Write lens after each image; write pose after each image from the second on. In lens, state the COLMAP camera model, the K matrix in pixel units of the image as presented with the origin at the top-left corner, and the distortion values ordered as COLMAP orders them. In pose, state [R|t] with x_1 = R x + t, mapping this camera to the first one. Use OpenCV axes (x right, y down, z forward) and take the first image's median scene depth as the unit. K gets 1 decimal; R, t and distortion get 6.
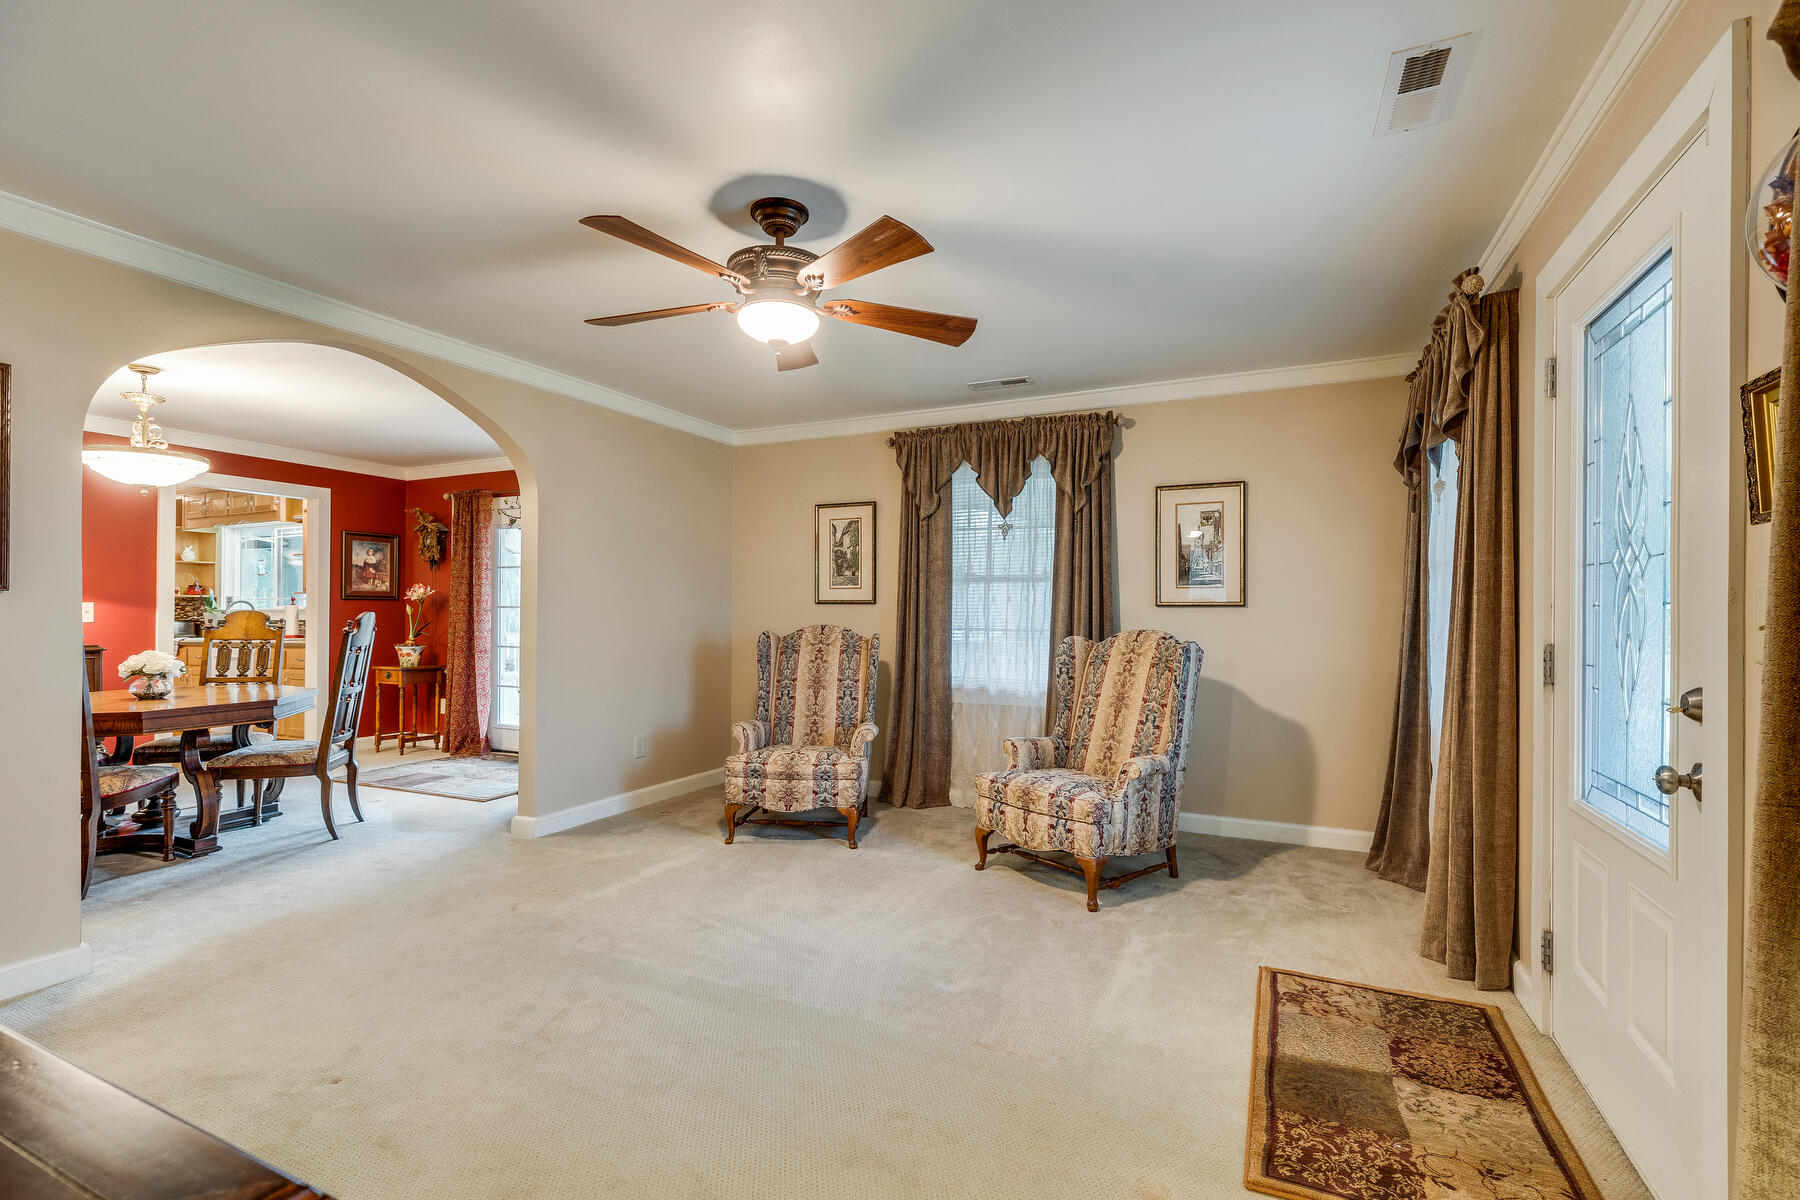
lens RADIAL K [[818.0, 0, 897.1], [0, 818.0, 603.1], [0, 0, 1]] dist [0.005161, 0.000835]
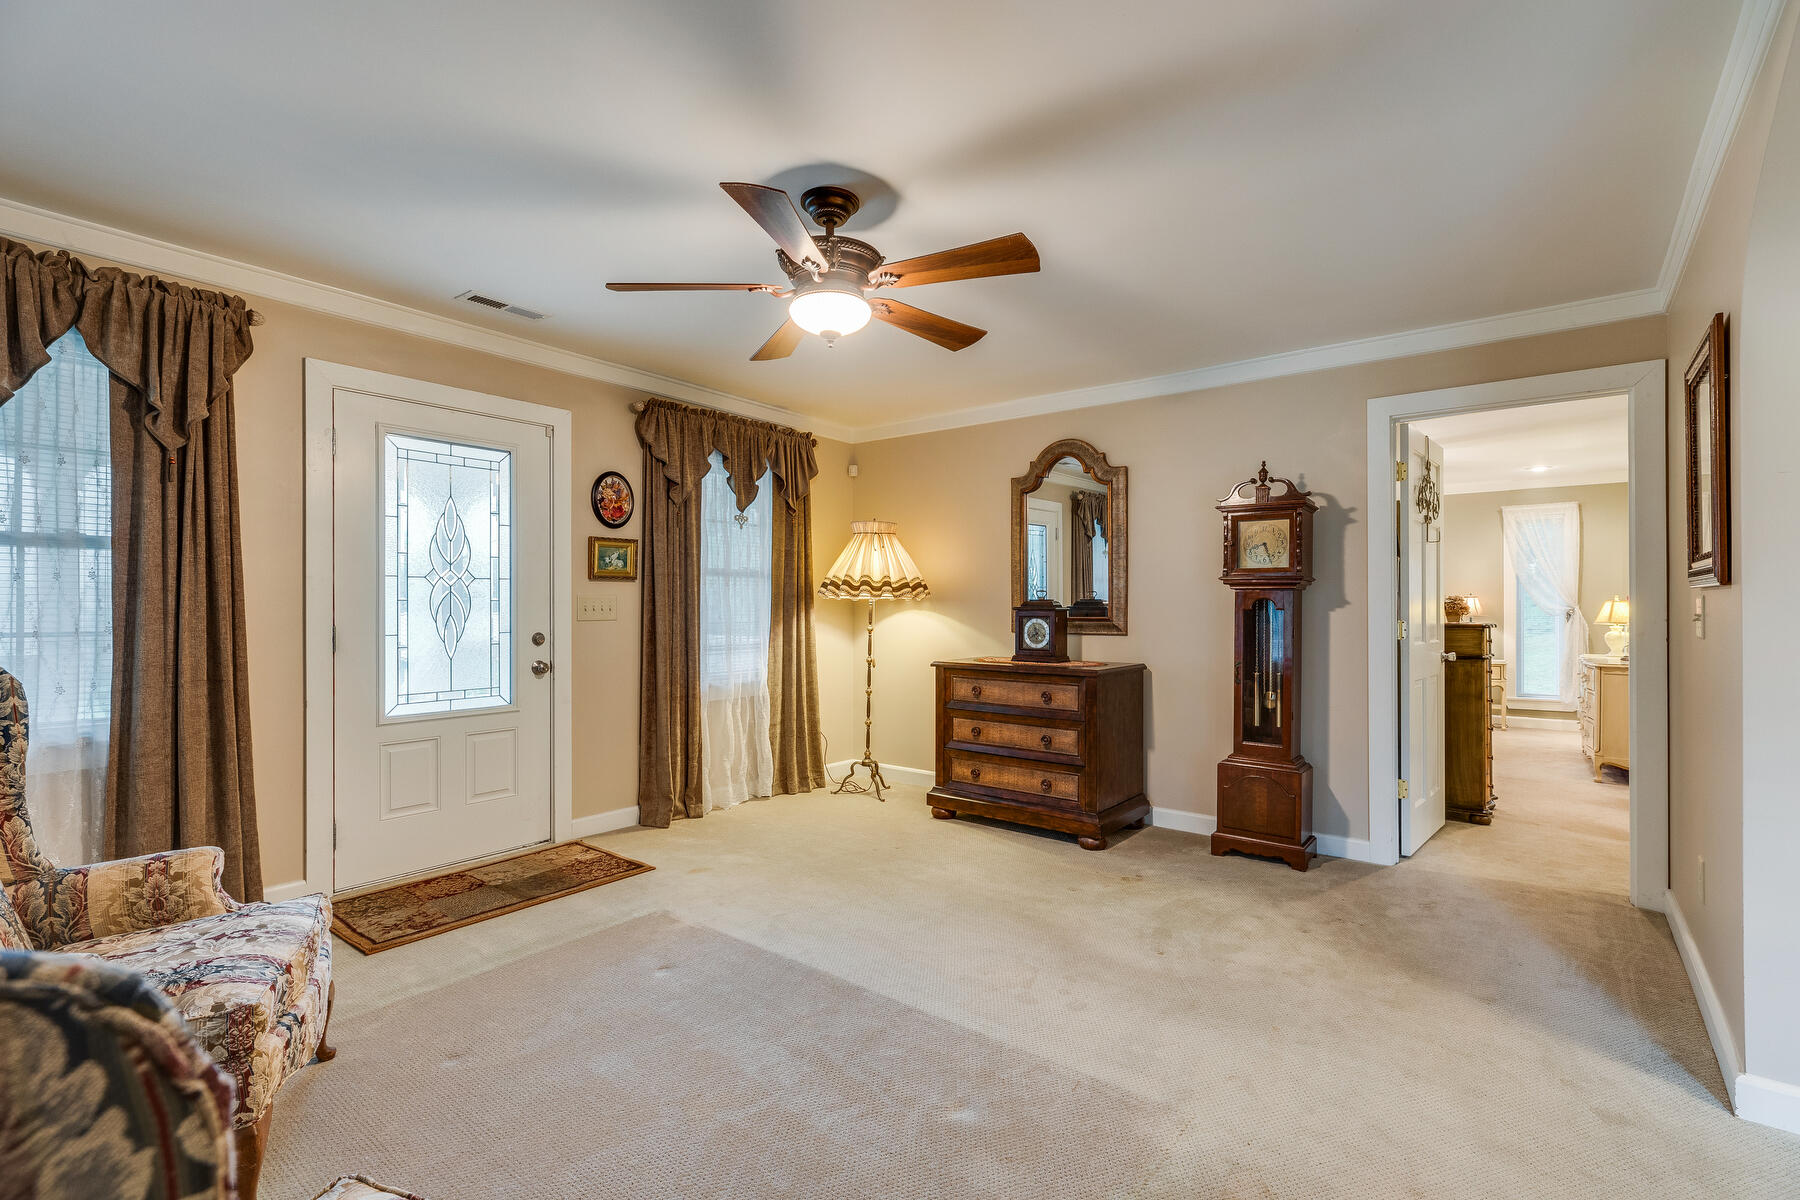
lens RADIAL K [[818.0, 0, 897.2], [0, 818.0, 606.3], [0, 0, 1]] dist [0.005161, 0.000835]
pose [[-0.976281, -0.011518, 0.216200, -0.279305], [-0.014854, 0.999794, -0.013810, 0.008832], [-0.215996, -0.016694, -0.976252, 1.230639]]
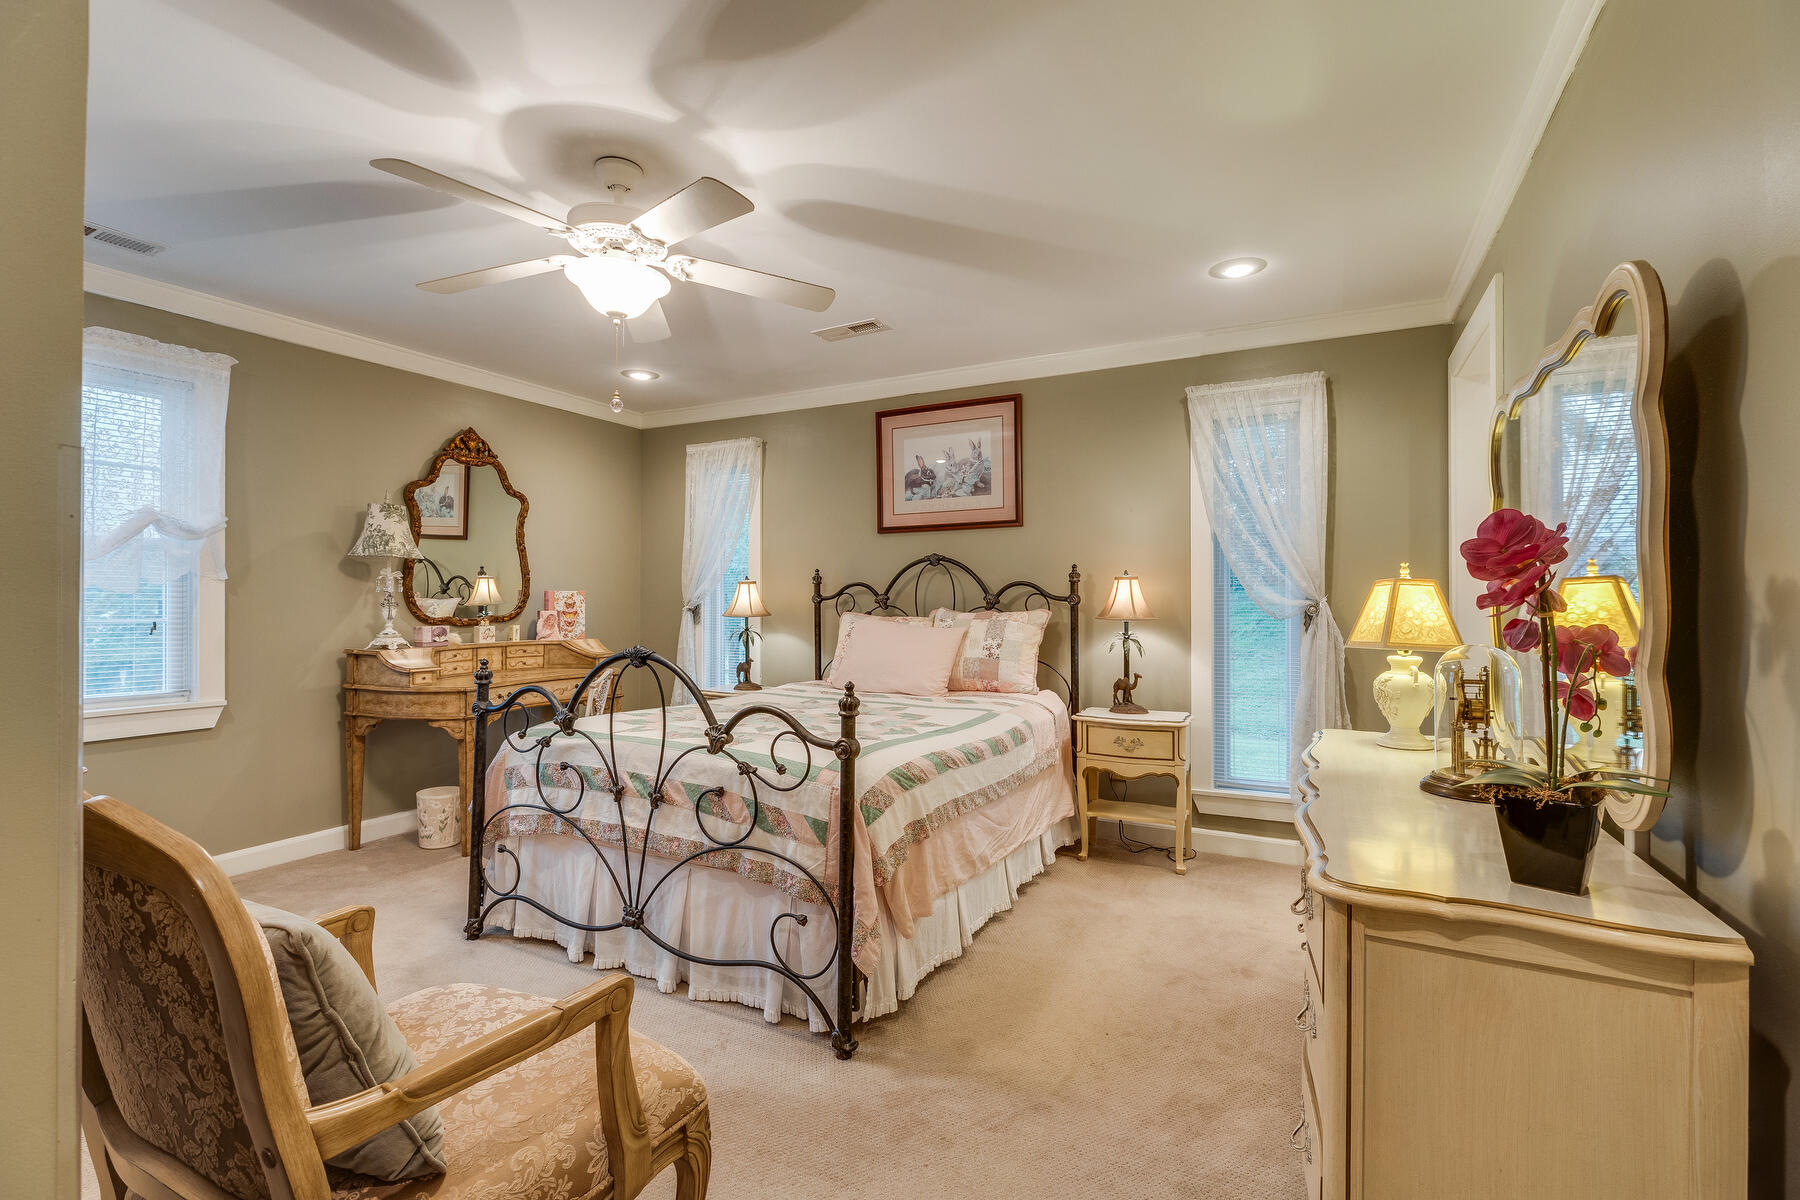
lens RADIAL K [[818.0, 0, 902.4], [0, 818.0, 598.3], [0, 0, 1]] dist [0.005161, 0.000835]
pose [[-0.999389, -0.014669, 0.031733, -0.300877], [-0.015258, 0.999714, -0.018404, 0.007993], [-0.031454, -0.018877, -0.999327, 1.190641]]
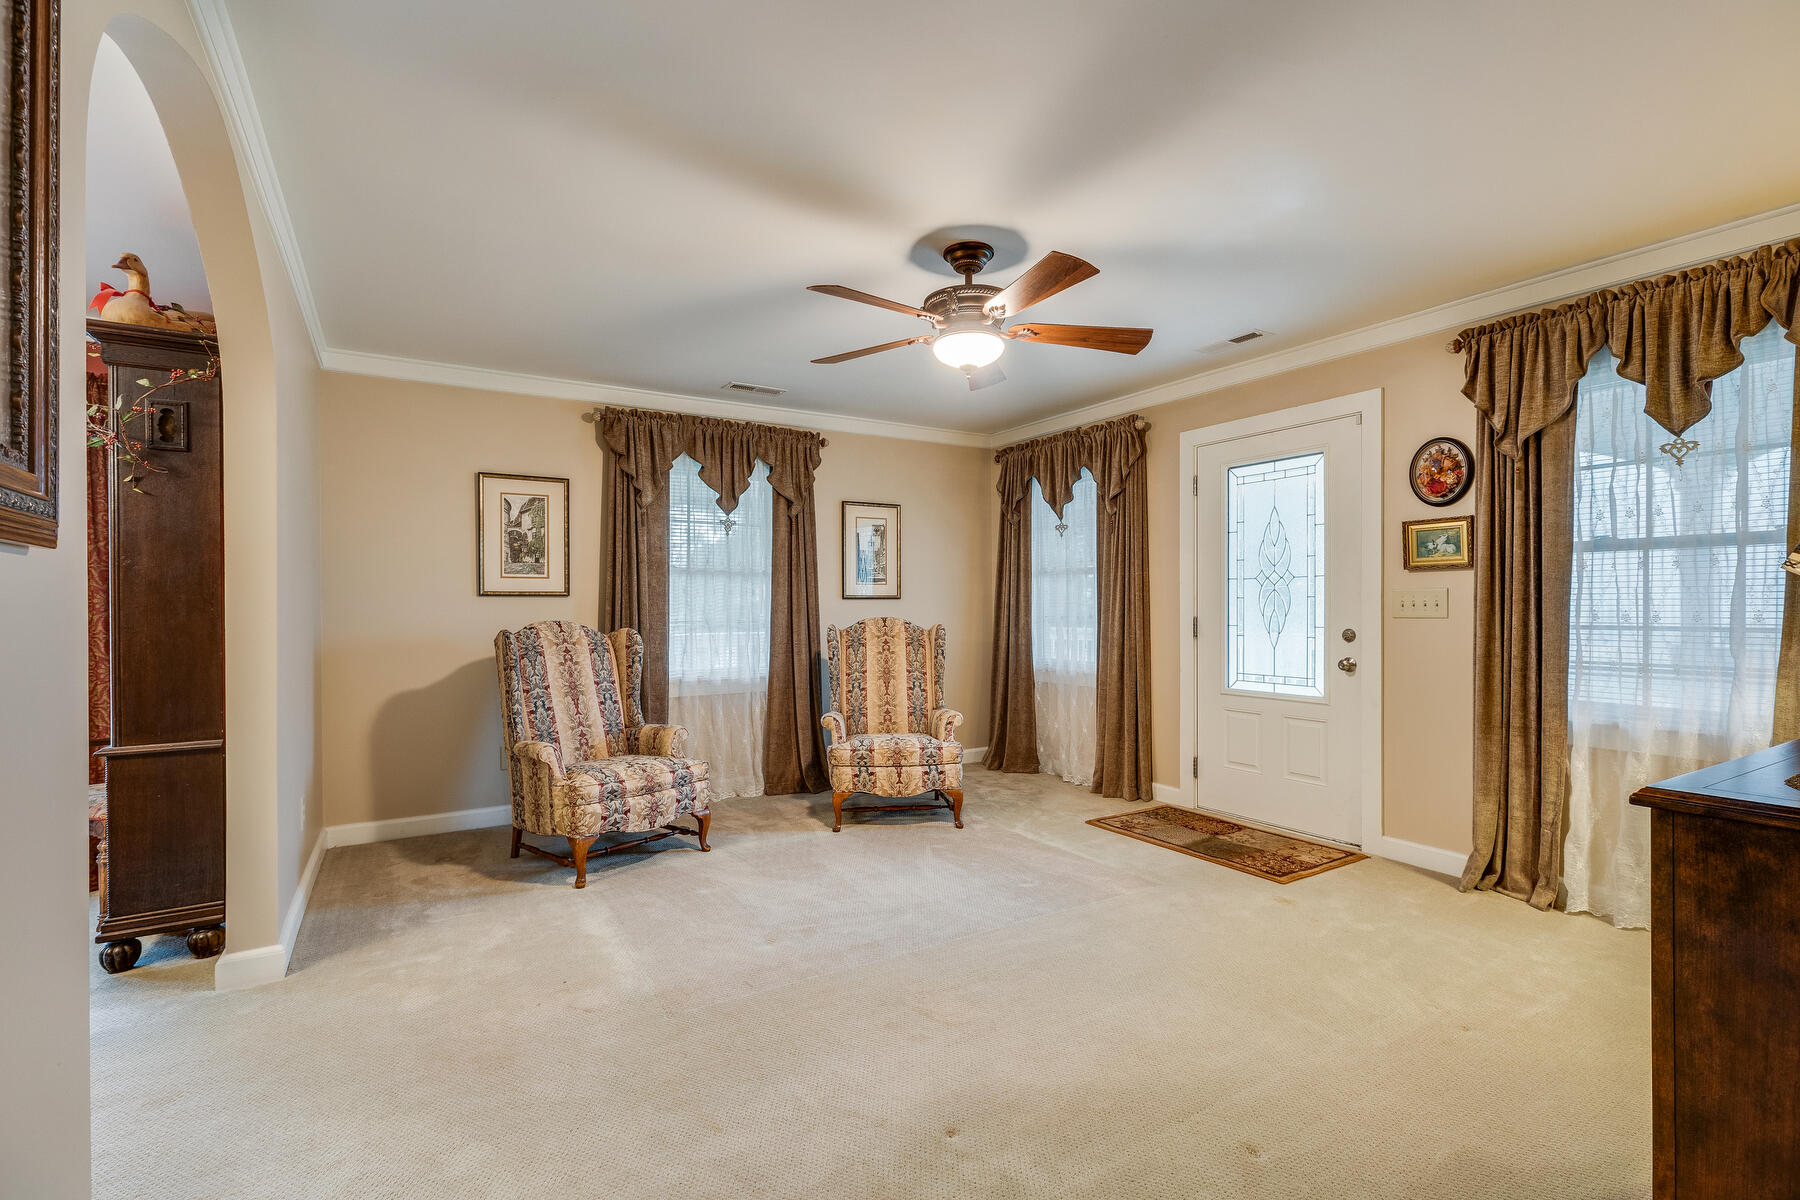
lens RADIAL K [[818.0, 0, 902.8], [0, 818.0, 610.9], [0, 0, 1]] dist [0.005161, 0.000835]
pose [[0.539177, -0.016598, 0.842029, -0.737614], [-0.005633, 0.999712, 0.023314, -0.007408], [-0.842174, -0.017313, 0.538928, 0.287142]]
